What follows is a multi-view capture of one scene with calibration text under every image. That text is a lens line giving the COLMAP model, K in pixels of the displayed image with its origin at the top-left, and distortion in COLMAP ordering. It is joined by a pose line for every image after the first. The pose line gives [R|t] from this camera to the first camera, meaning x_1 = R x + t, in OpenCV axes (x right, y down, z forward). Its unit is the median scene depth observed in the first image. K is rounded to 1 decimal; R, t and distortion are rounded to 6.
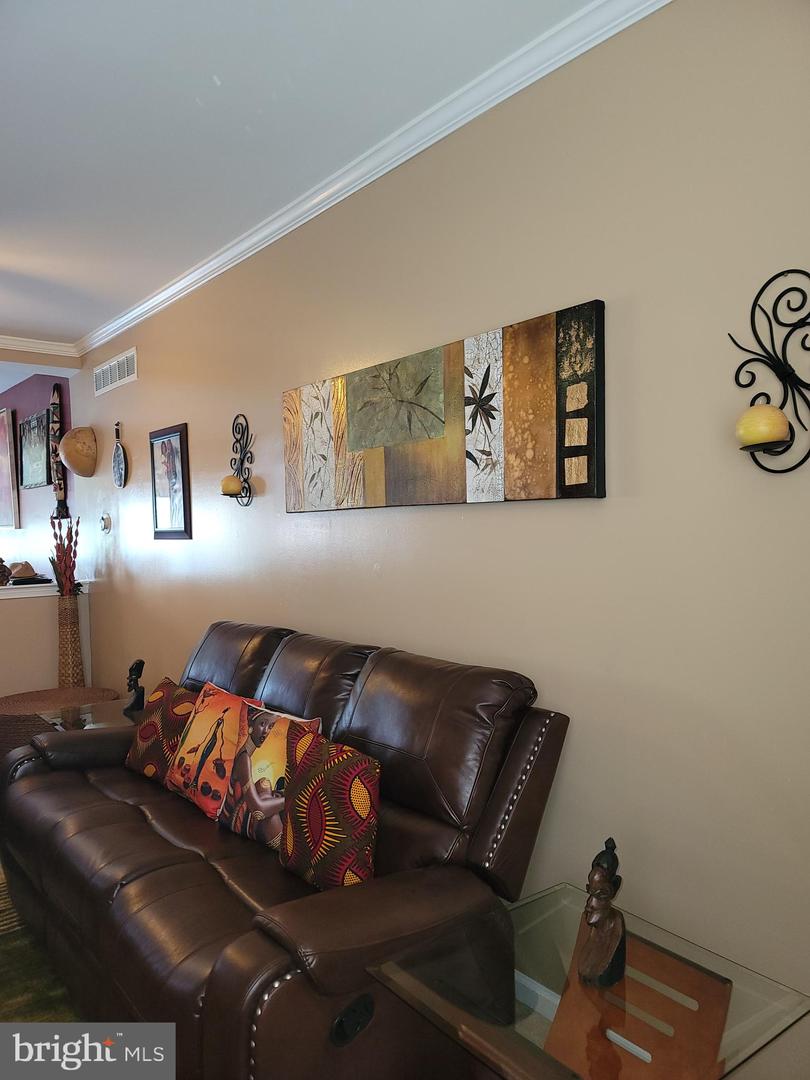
lens RADIAL K [[804.5, 0, 417.9], [0, 804.5, 551.0], [0, 0, 1]] dist [0.006313, 0.061921]
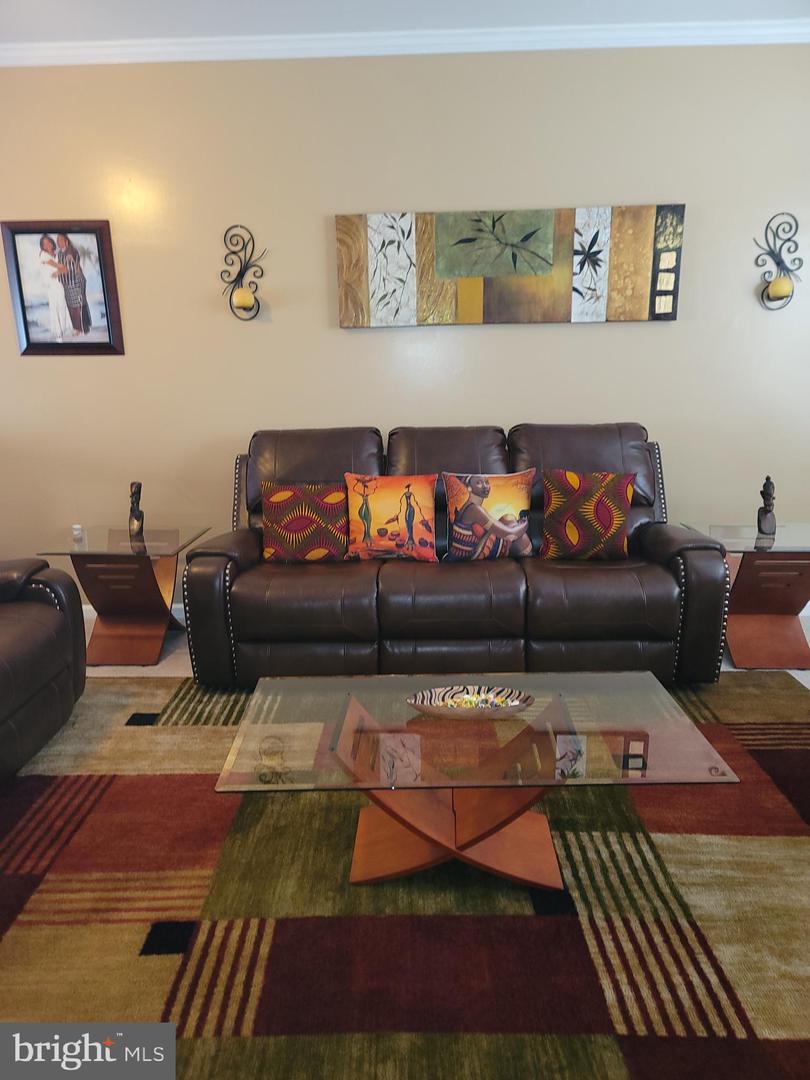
lens RADIAL K [[796.2, 0, 409.2], [0, 796.2, 563.7], [0, 0, 1]] dist [0.042149, 0.002841]
pose [[0.629908, -0.182975, 0.754809, -1.403918], [0.029180, 0.976742, 0.212422, 0.058578], [-0.776122, -0.111781, 0.620597, 0.234359]]
